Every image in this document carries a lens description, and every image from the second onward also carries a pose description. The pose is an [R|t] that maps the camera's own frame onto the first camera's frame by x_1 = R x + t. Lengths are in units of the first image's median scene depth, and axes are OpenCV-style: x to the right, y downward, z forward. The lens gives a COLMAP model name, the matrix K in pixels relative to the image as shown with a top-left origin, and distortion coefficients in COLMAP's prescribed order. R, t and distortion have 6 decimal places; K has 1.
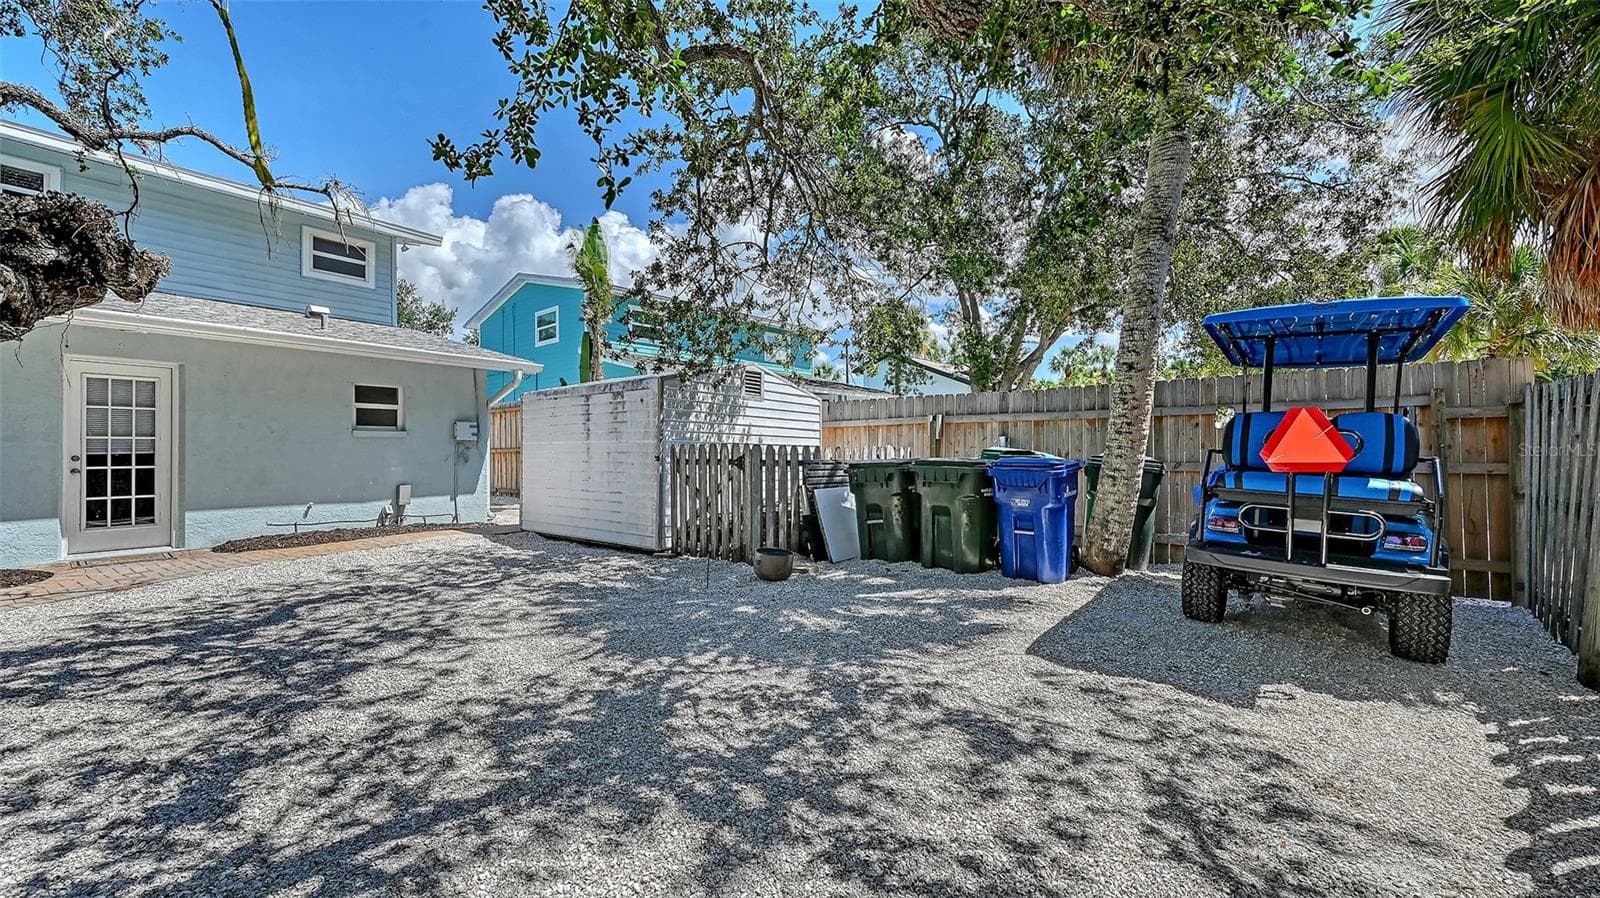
lens RADIAL K [[637.7, 0, 780.0], [0, 637.7, 447.6], [0, 0, 1]] dist [-0.000721, 0.000068]
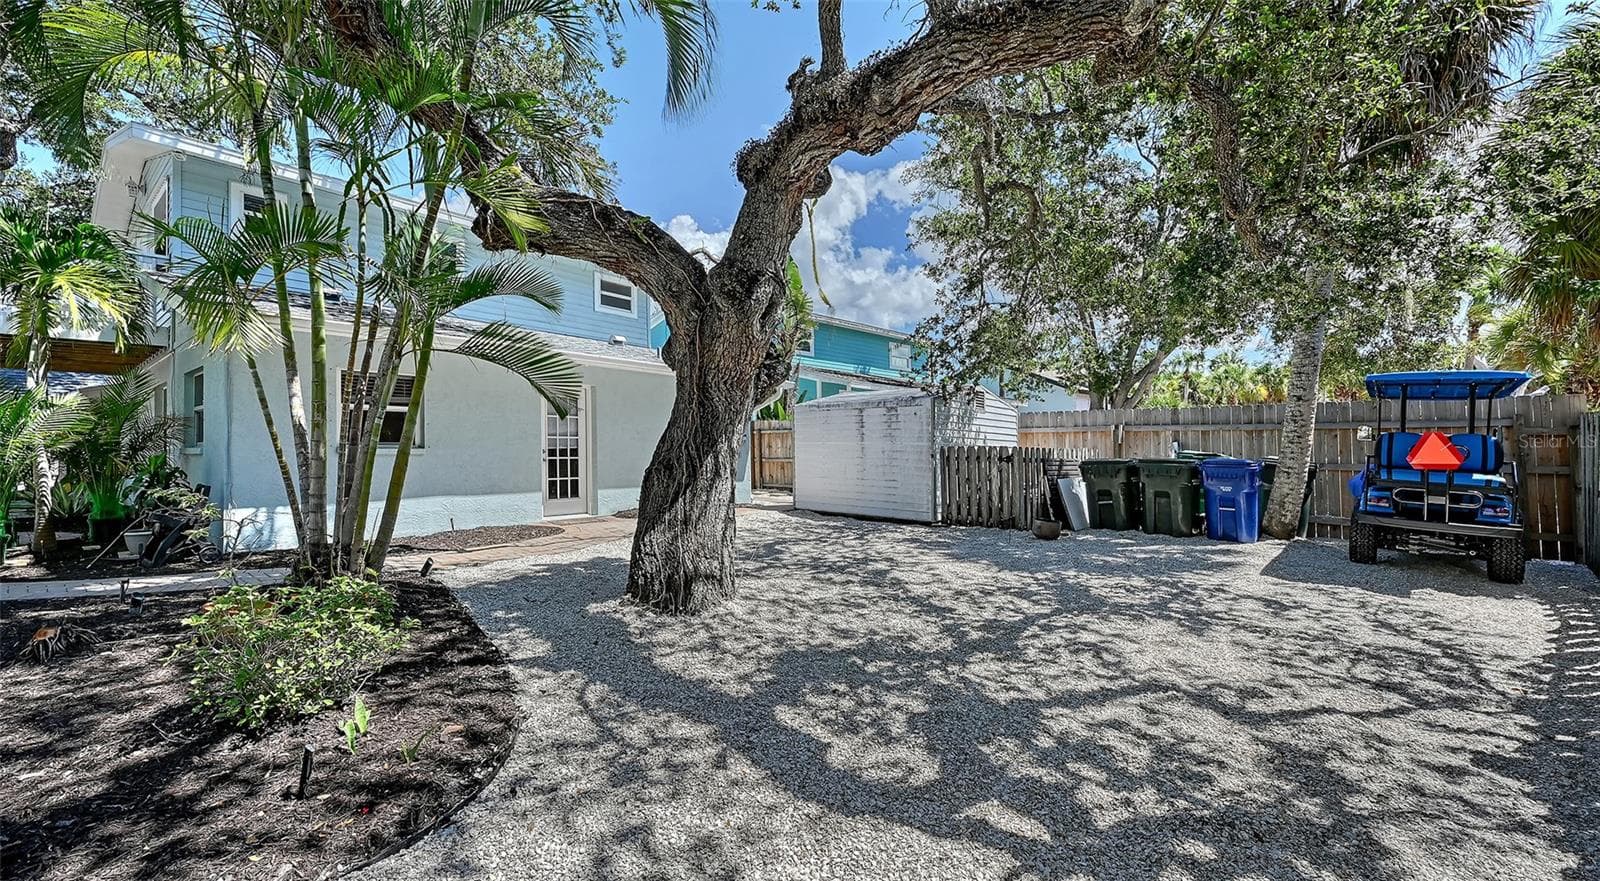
lens RADIAL K [[634.7, 0, 810.9], [0, 634.7, 425.4], [0, 0, 1]] dist [-0.000366, -0.000039]
pose [[0.998718, 0.009462, -0.049720, -0.507828], [-0.010976, 0.999482, -0.030249, -0.006459], [0.049408, 0.030756, 0.998305, -0.524237]]
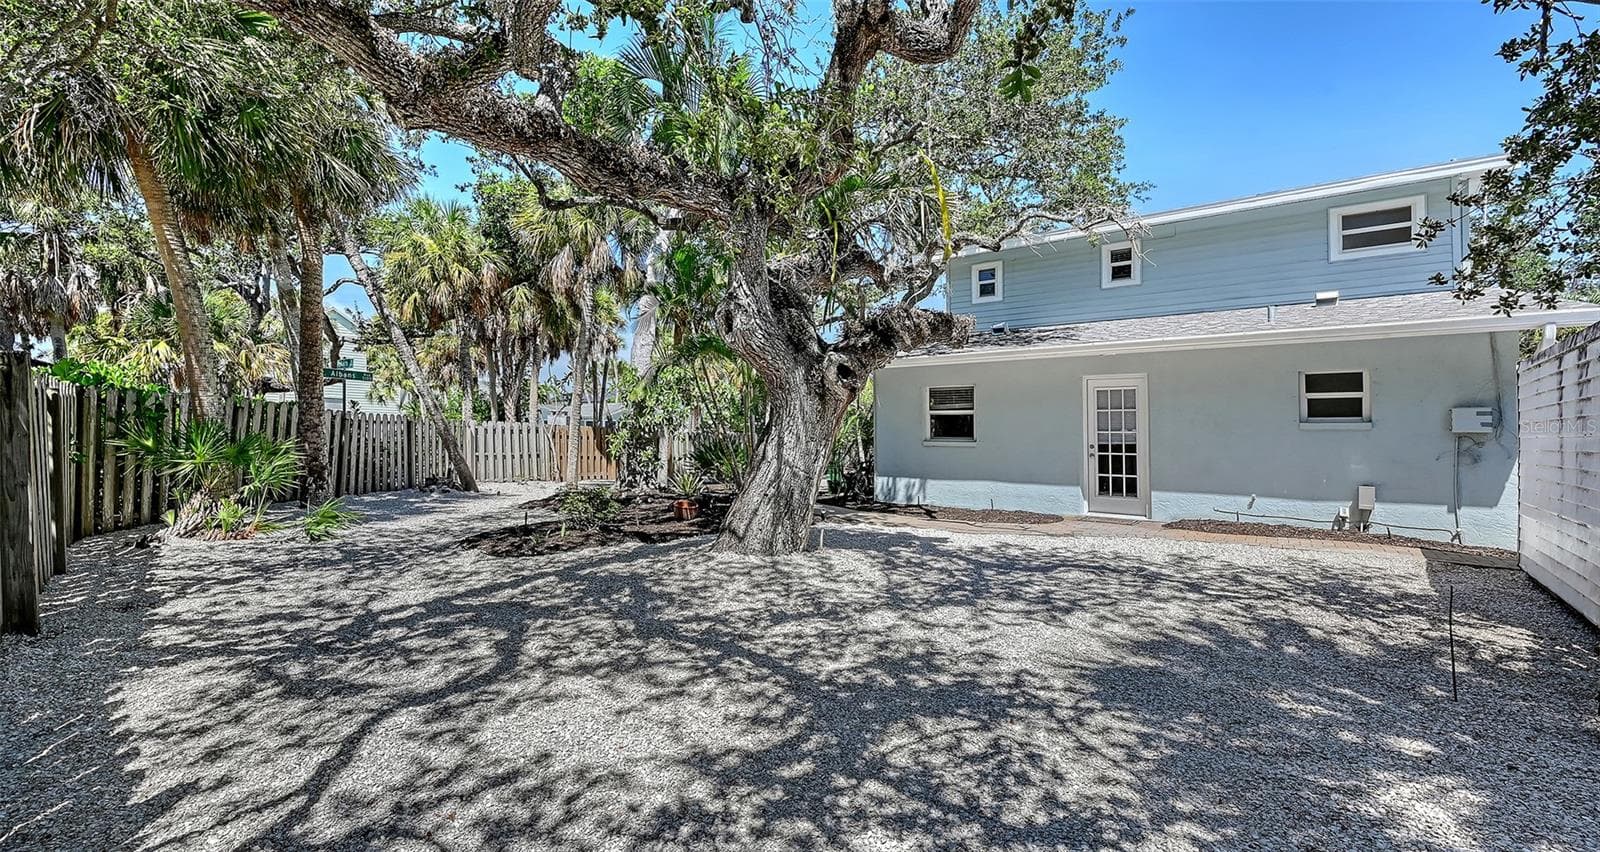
lens RADIAL K [[635.1, 0, 806.5], [0, 635.1, 448.6], [0, 0, 1]] dist [-0.002125, -0.000318]
pose [[-0.012884, 0.020284, -0.999711, 0.430056], [-0.008239, 0.999758, 0.020391, -0.003069], [0.999883, 0.008499, -0.012714, 0.444159]]
